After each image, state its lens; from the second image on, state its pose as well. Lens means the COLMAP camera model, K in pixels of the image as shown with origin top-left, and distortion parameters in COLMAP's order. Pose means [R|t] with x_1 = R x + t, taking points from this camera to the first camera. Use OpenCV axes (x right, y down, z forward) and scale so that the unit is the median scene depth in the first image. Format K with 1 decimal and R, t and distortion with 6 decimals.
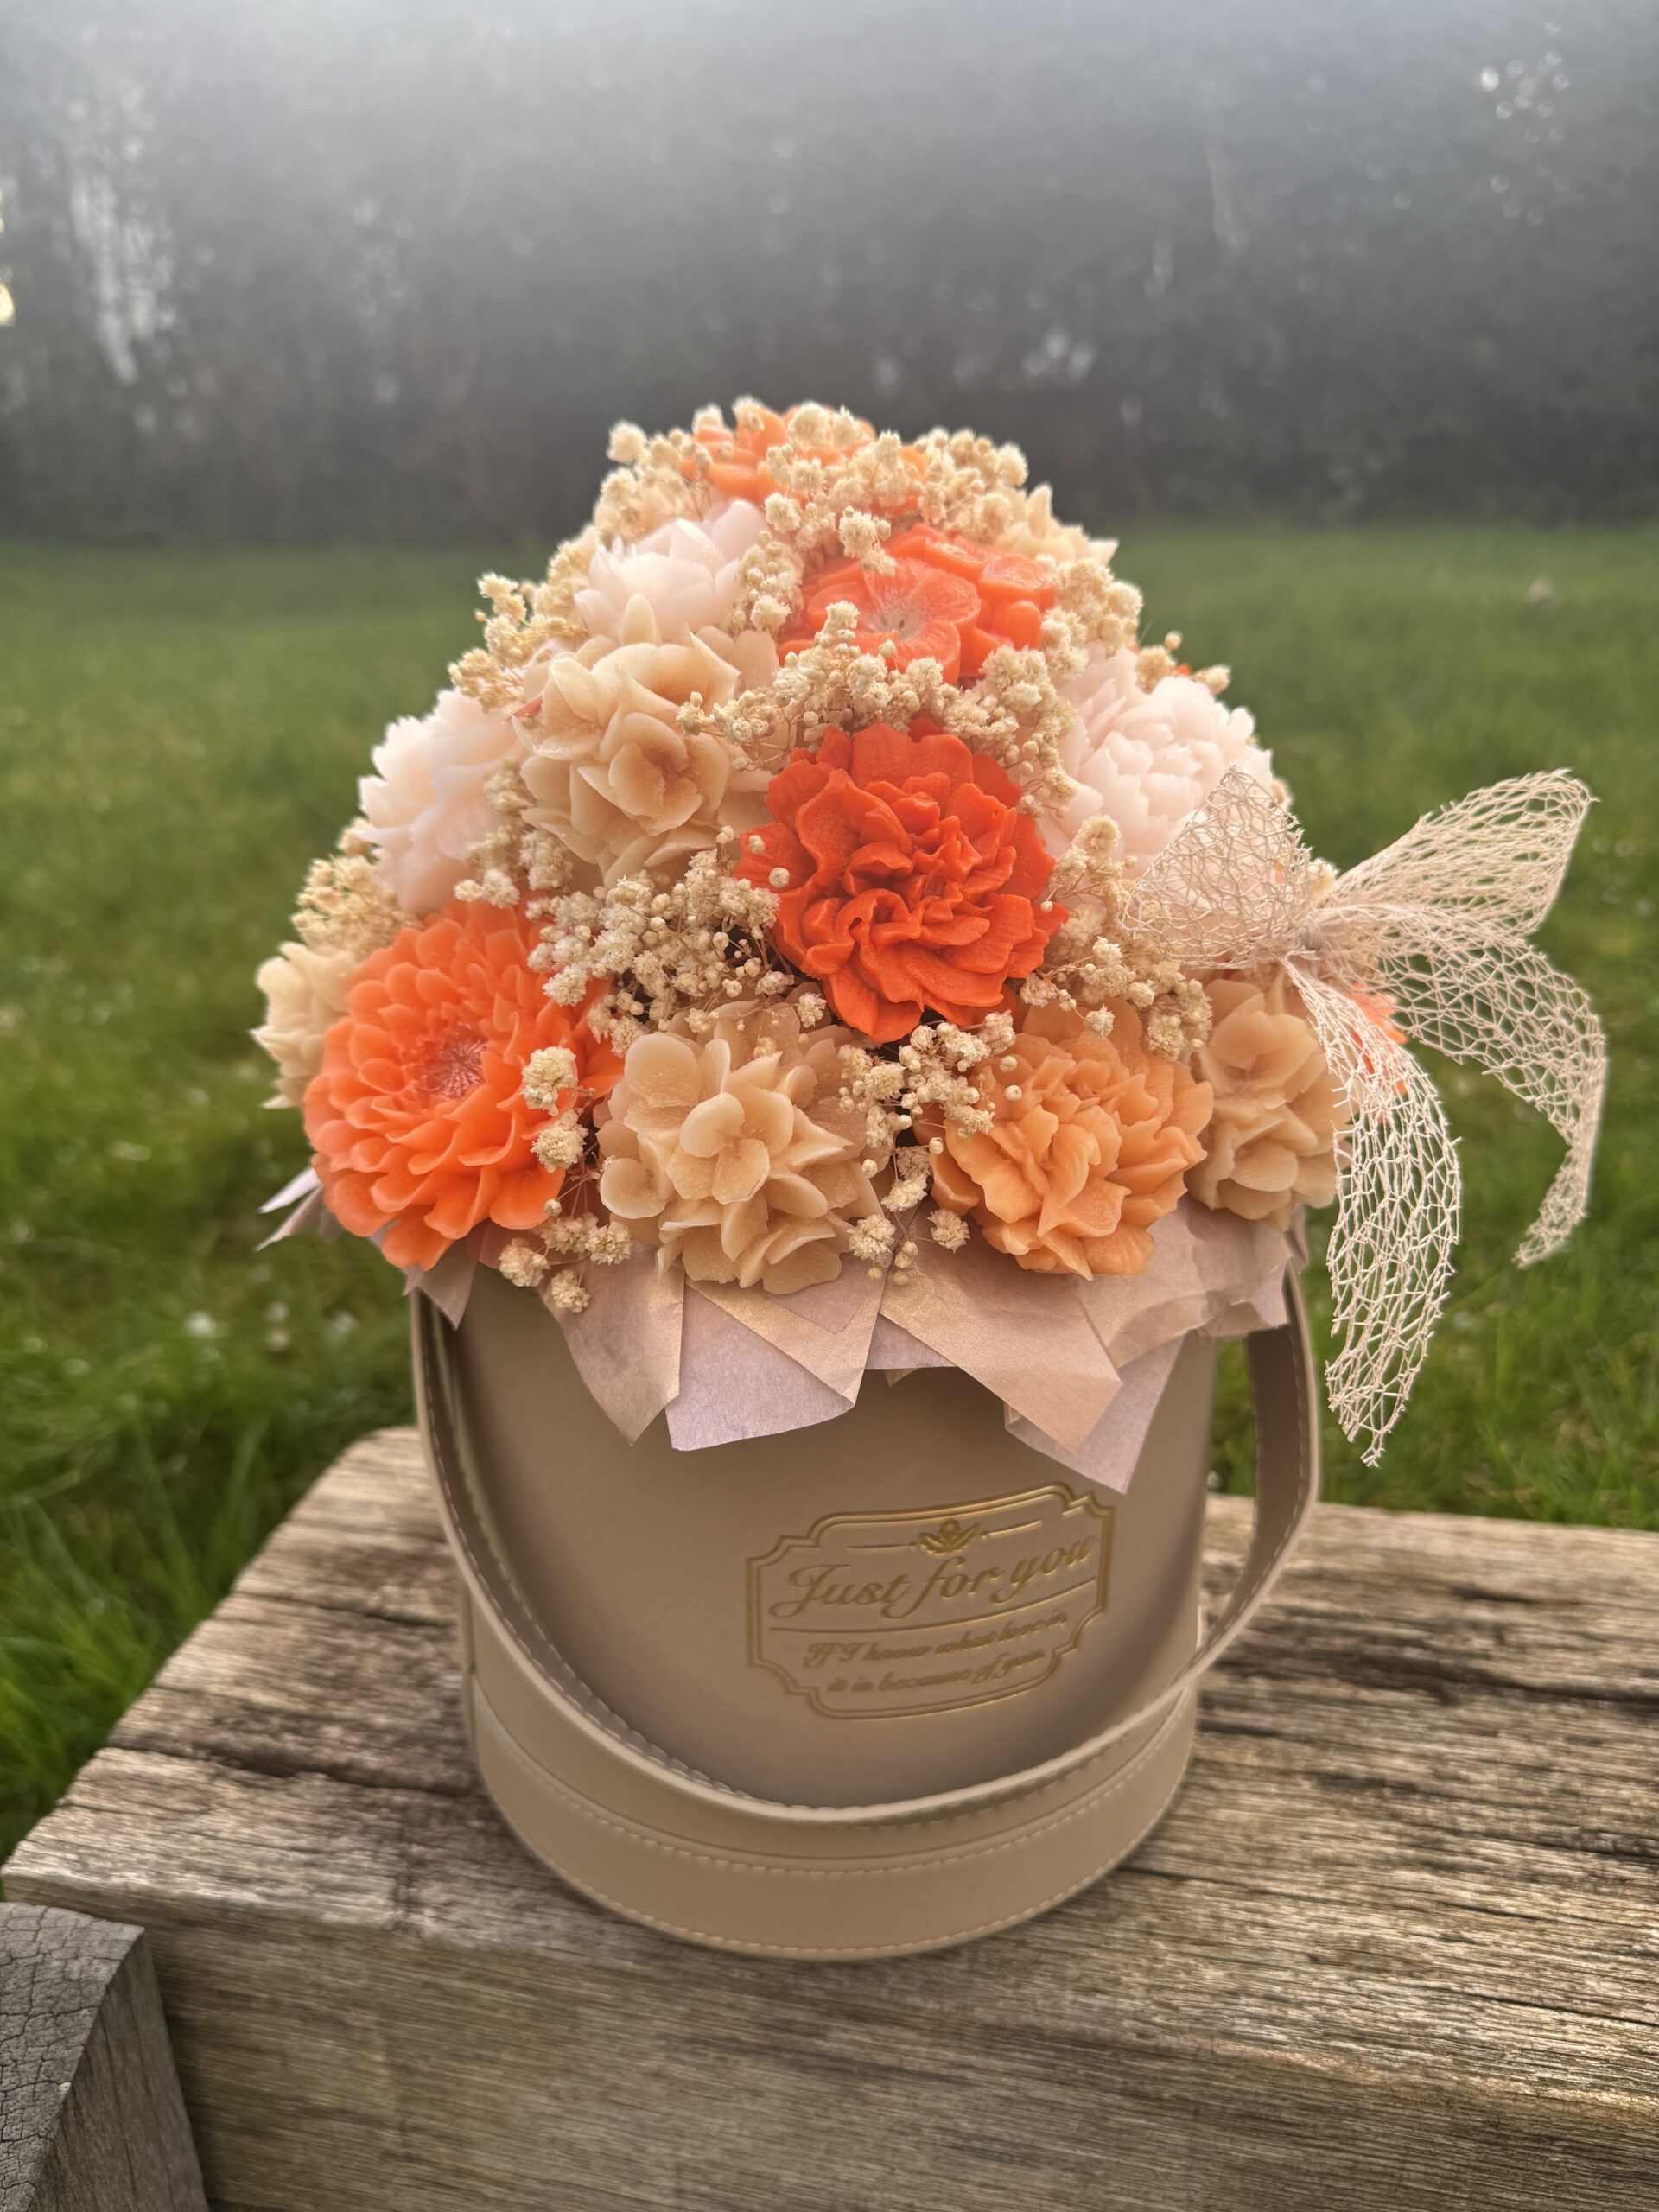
lens RADIAL K [[1628.9, 0, 832.6], [0, 1628.9, 1086.8], [0, 0, 1]] dist [-0.045950, 0.053795]
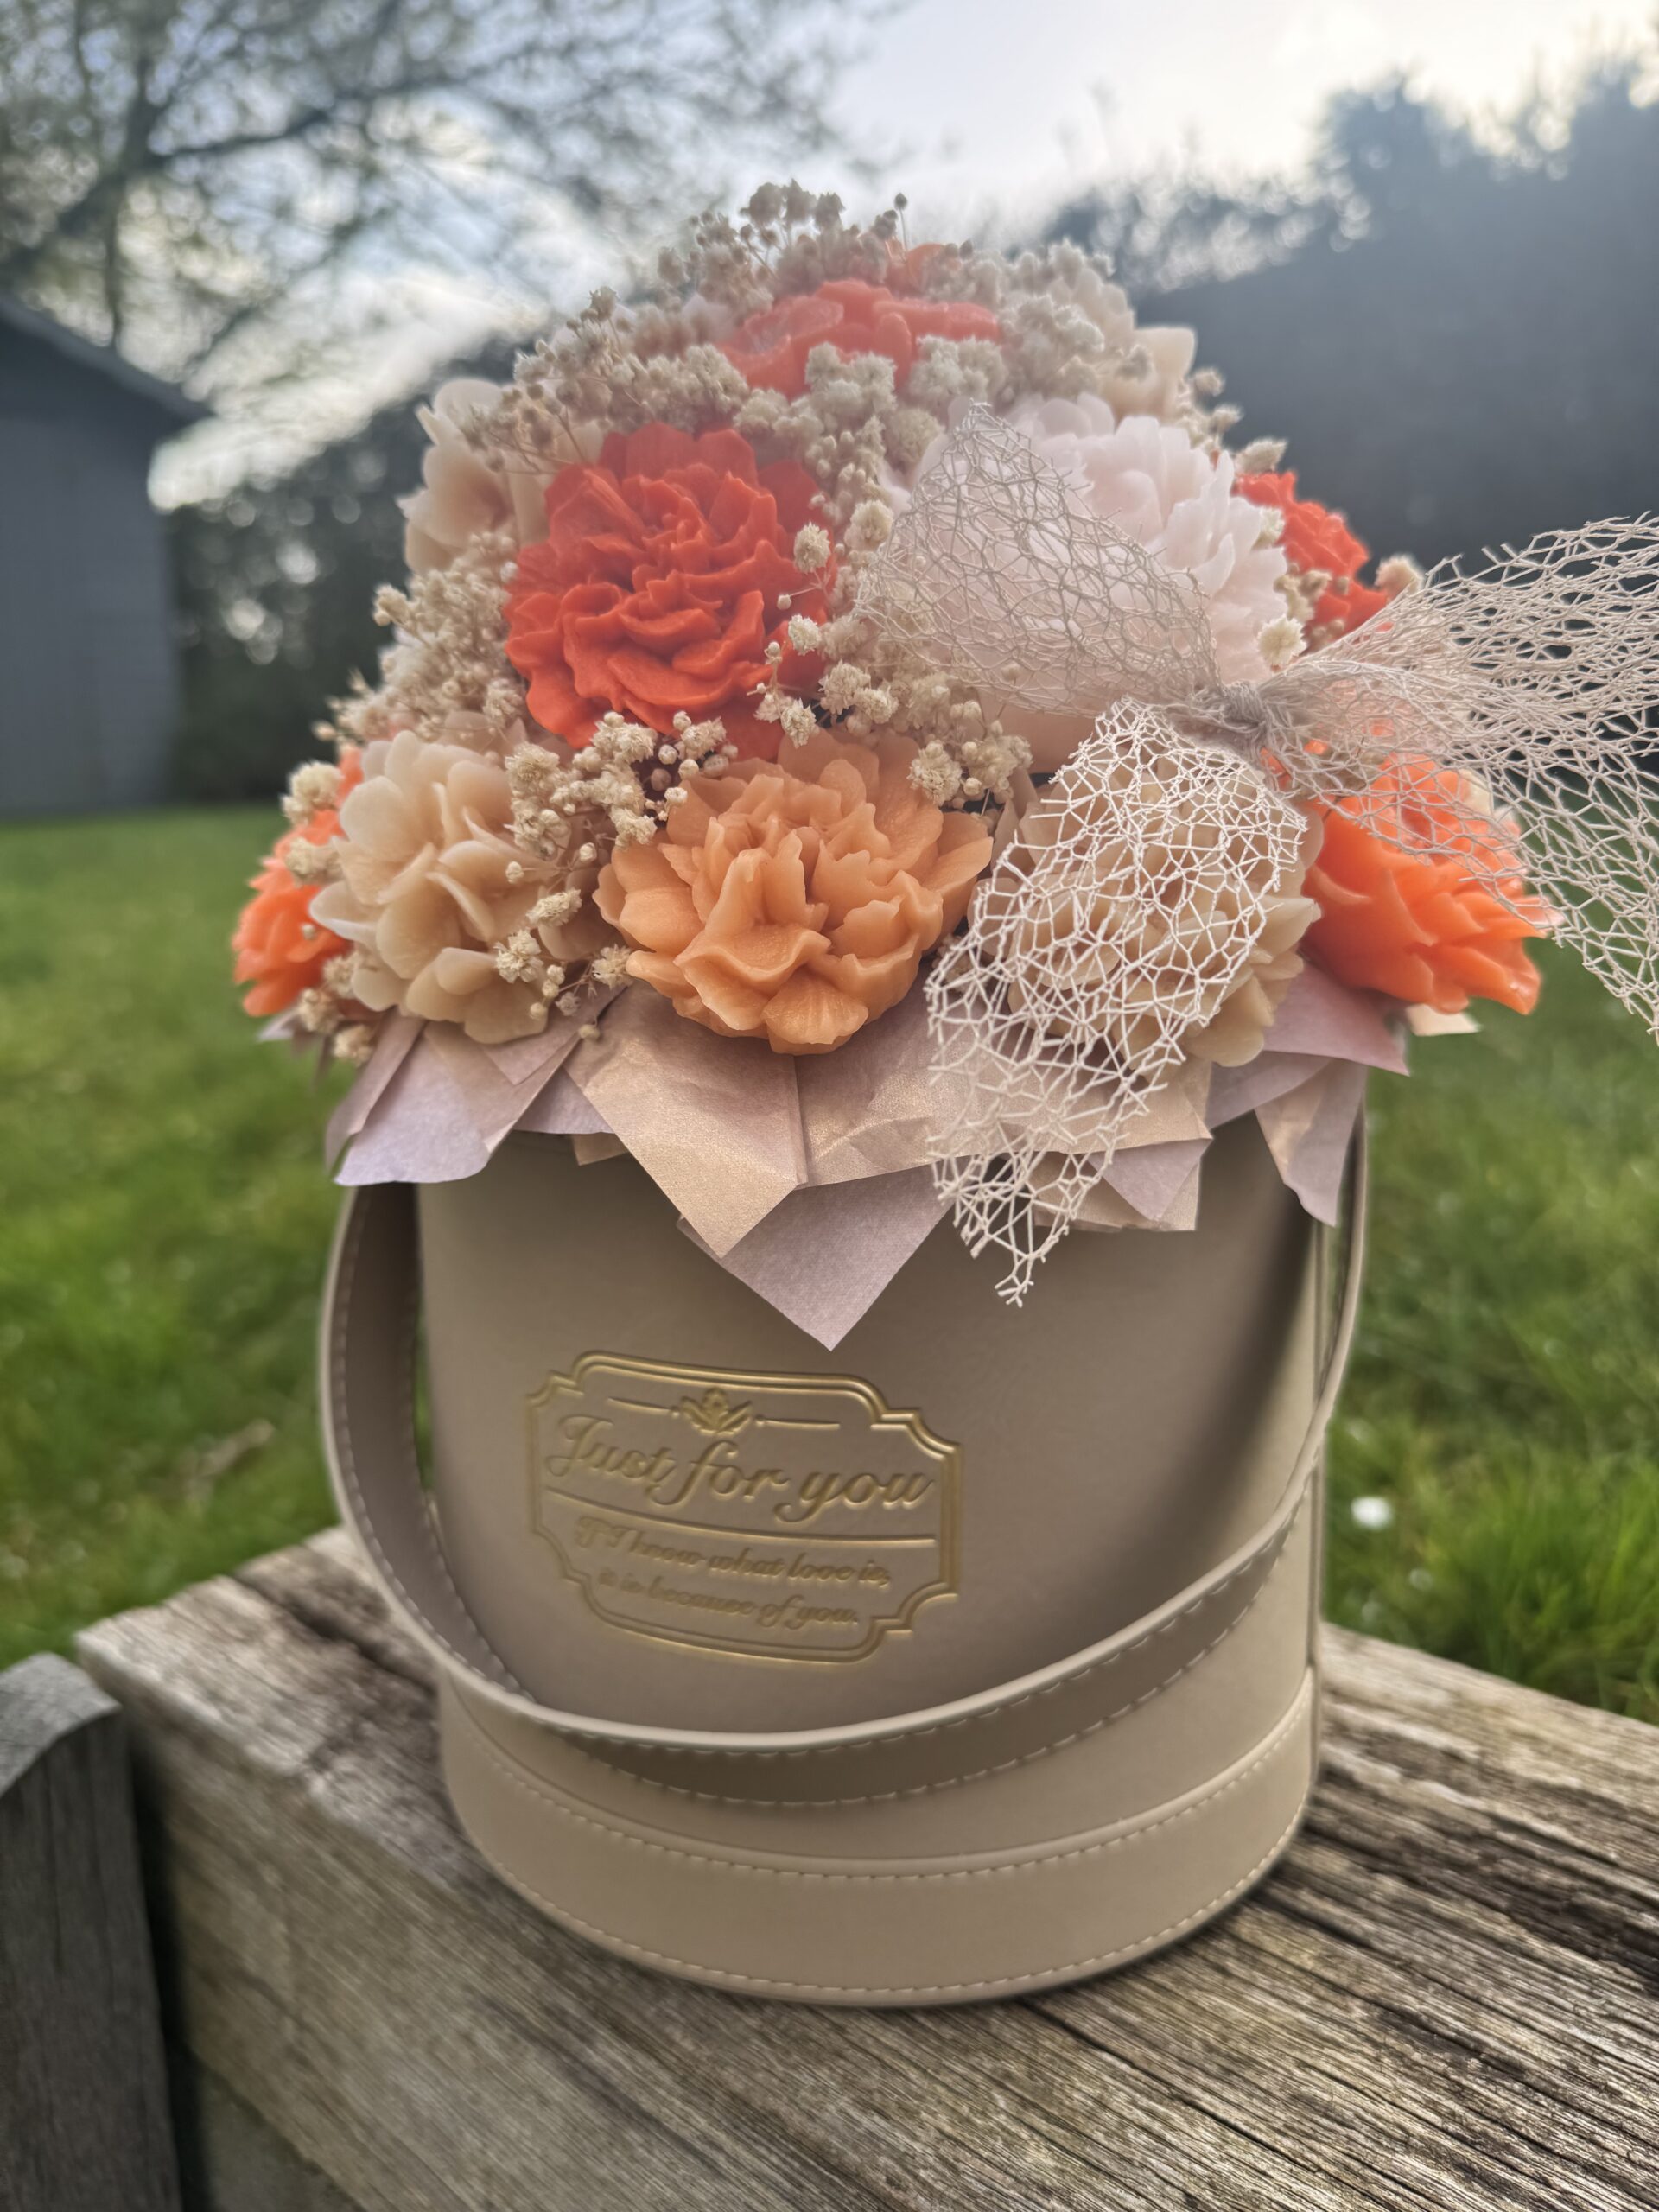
lens RADIAL K [[1608.9, 0, 829.5], [0, 1608.9, 1106.0], [0, 0, 1]] dist [0.034556, -0.045135]
pose [[0.860693, 0.079948, -0.502808, 0.472588], [-0.155602, 0.981646, -0.110270, 0.184002], [0.484763, 0.173146, 0.857336, 0.256642]]
